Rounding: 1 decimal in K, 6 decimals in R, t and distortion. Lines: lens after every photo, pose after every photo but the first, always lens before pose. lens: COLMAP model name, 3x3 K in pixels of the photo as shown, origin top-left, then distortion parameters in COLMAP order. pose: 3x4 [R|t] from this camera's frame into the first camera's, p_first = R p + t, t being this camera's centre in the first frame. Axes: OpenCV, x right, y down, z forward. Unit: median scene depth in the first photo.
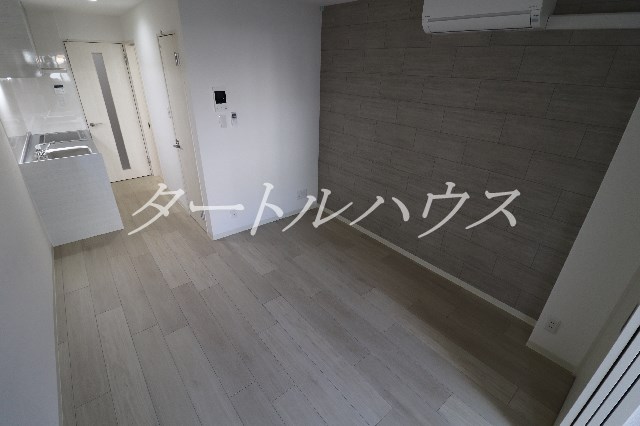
lens RADIAL K [[300.9, 0, 316.7], [0, 300.9, 211.6], [0, 0, 1]] dist [-0.003891, -0.000698]
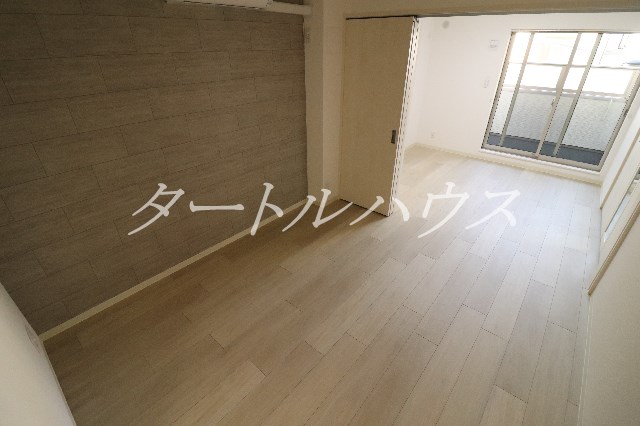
lens RADIAL K [[300.9, 0, 318.3], [0, 300.9, 212.3], [0, 0, 1]] dist [-0.003891, -0.000698]
pose [[-0.179288, -0.506828, 0.843197, -0.672306], [0.435318, 0.727741, 0.529991, -0.404252], [-0.882244, 0.462080, 0.090156, 0.790056]]
